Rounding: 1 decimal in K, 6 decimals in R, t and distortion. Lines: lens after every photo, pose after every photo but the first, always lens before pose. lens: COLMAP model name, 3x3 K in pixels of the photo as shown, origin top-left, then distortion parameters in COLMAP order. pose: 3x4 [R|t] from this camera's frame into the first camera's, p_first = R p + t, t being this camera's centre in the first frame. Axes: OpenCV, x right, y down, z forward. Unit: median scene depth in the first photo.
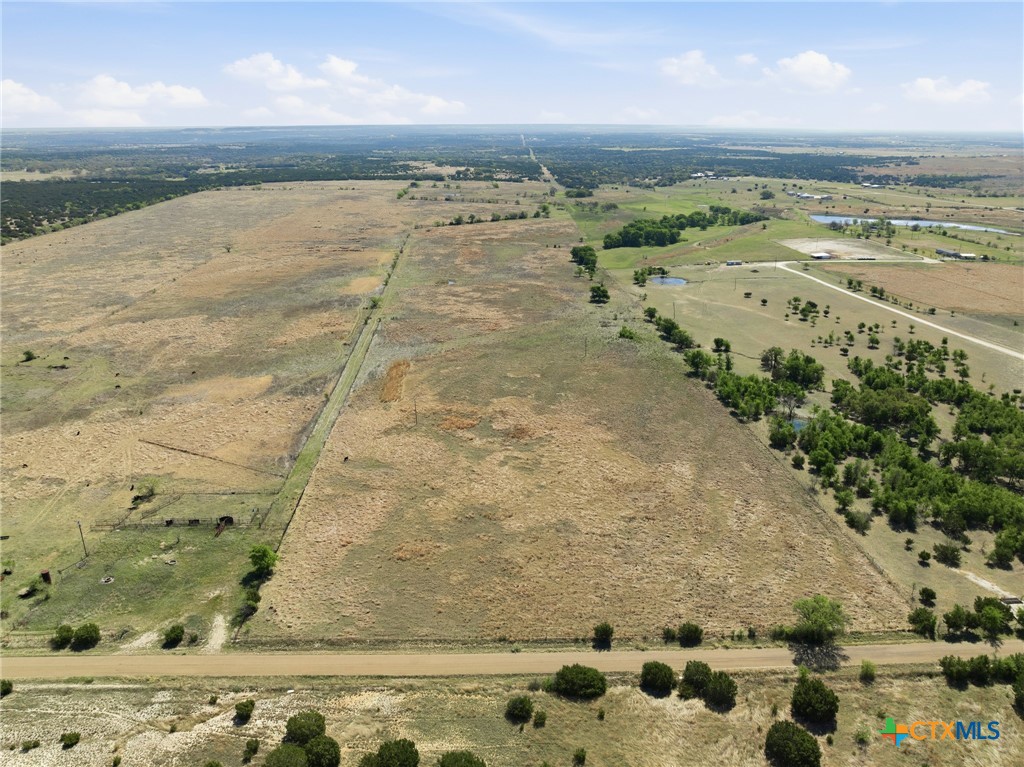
lens RADIAL K [[721.2, 0, 517.2], [0, 721.2, 375.2], [0, 0, 1]] dist [-0.039591, 0.002225]
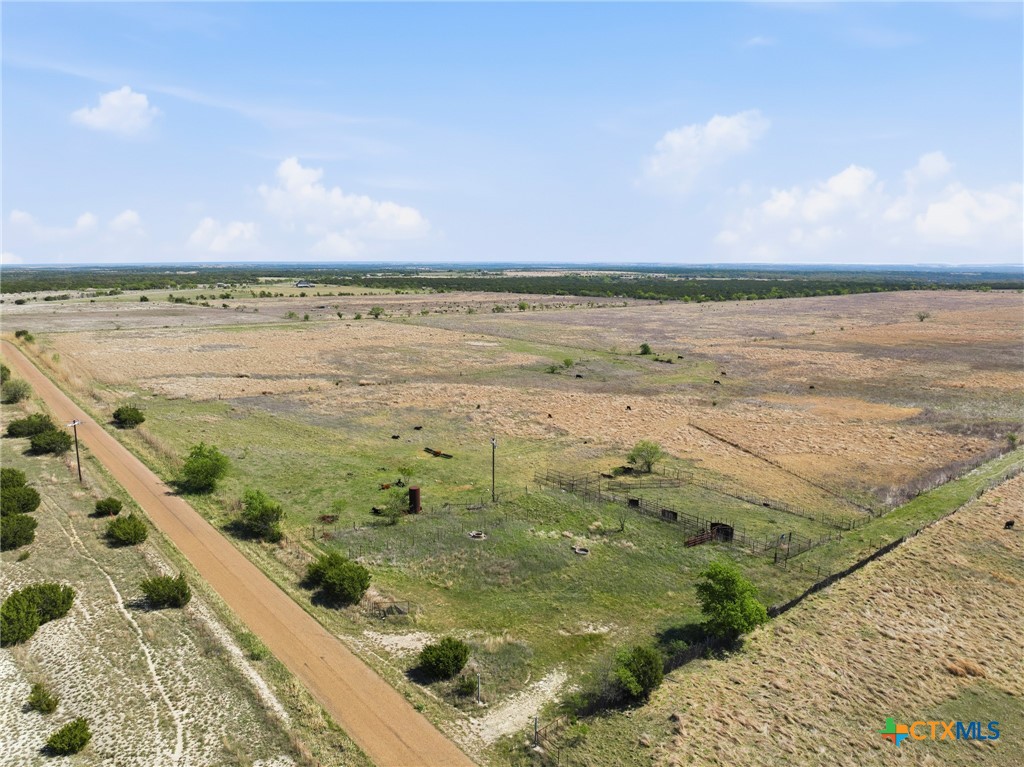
lens RADIAL K [[721.2, 0, 512.7], [0, 721.2, 379.5], [0, 0, 1]] dist [-0.039591, 0.002225]
pose [[0.598116, 0.127322, -0.791231, -0.065019], [-0.264611, 0.963304, -0.045016, 0.098644], [0.756464, 0.236293, 0.609859, 0.337614]]
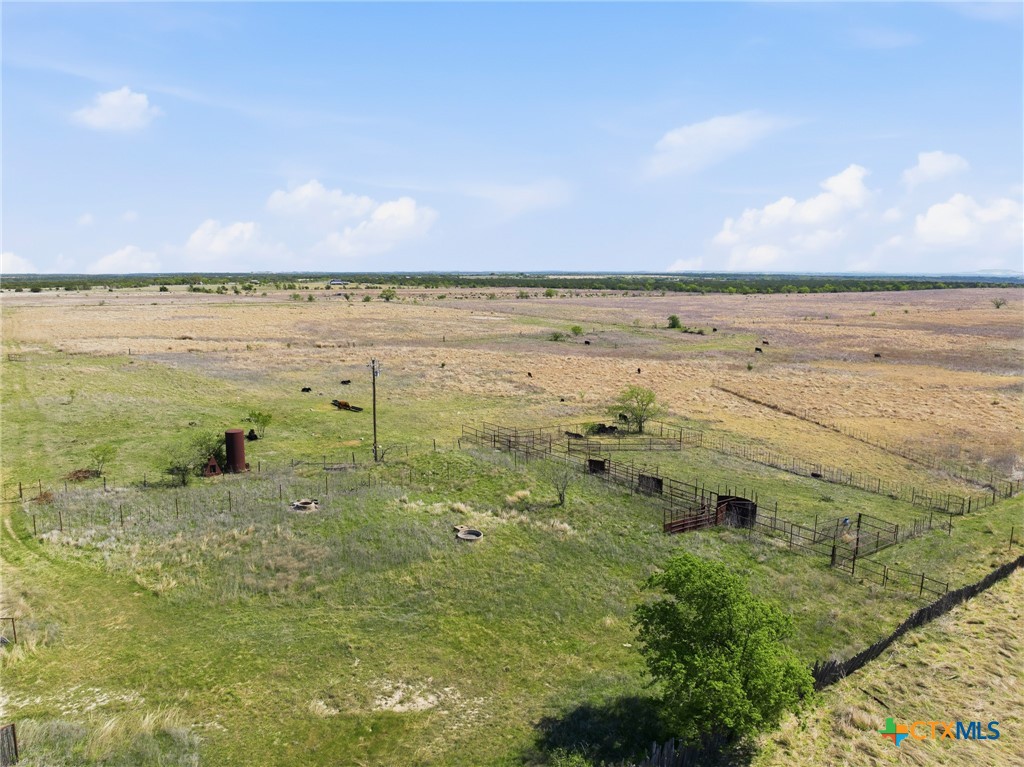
lens RADIAL K [[721.2, 0, 512.6], [0, 721.2, 383.1], [0, 0, 1]] dist [-0.039591, 0.002225]
pose [[0.545004, 0.127419, -0.828695, -0.135675], [-0.276779, 0.960319, -0.034370, 0.115328], [0.791432, 0.248097, 0.558645, 0.460744]]
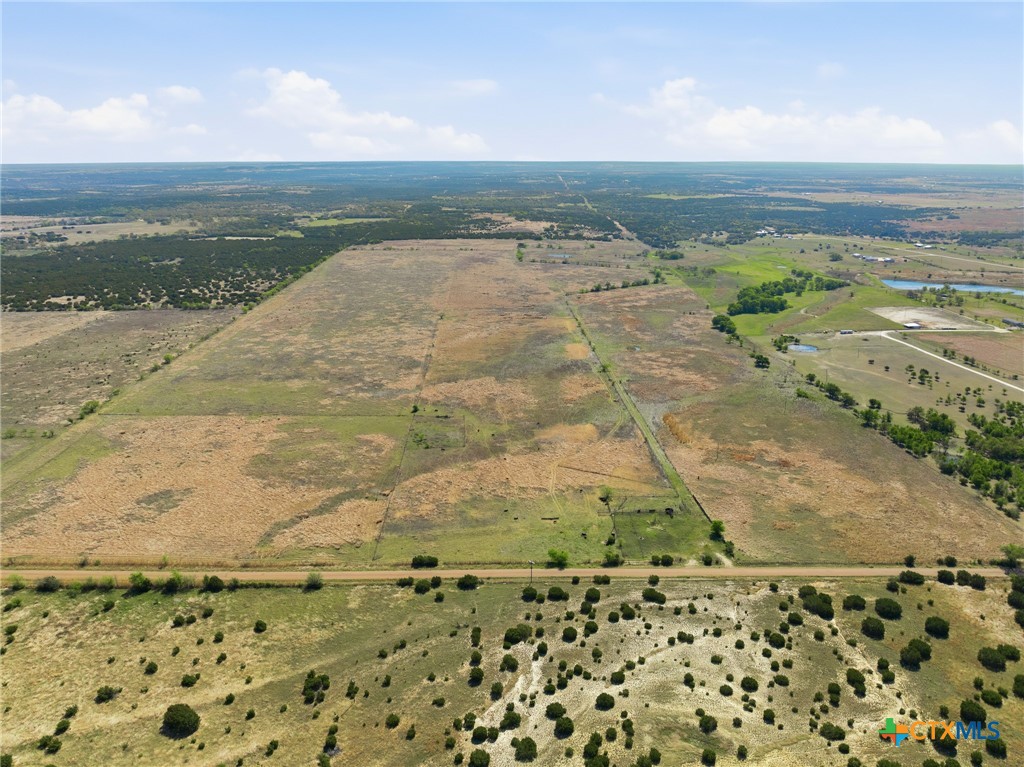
lens RADIAL K [[721.2, 0, 519.0], [0, 721.2, 379.1], [0, 0, 1]] dist [-0.039591, 0.002225]
pose [[0.999647, 0.007805, -0.025383, -0.453773], [-0.008778, 0.999222, -0.038449, -0.034506], [0.025064, 0.038659, 0.998938, -0.517613]]
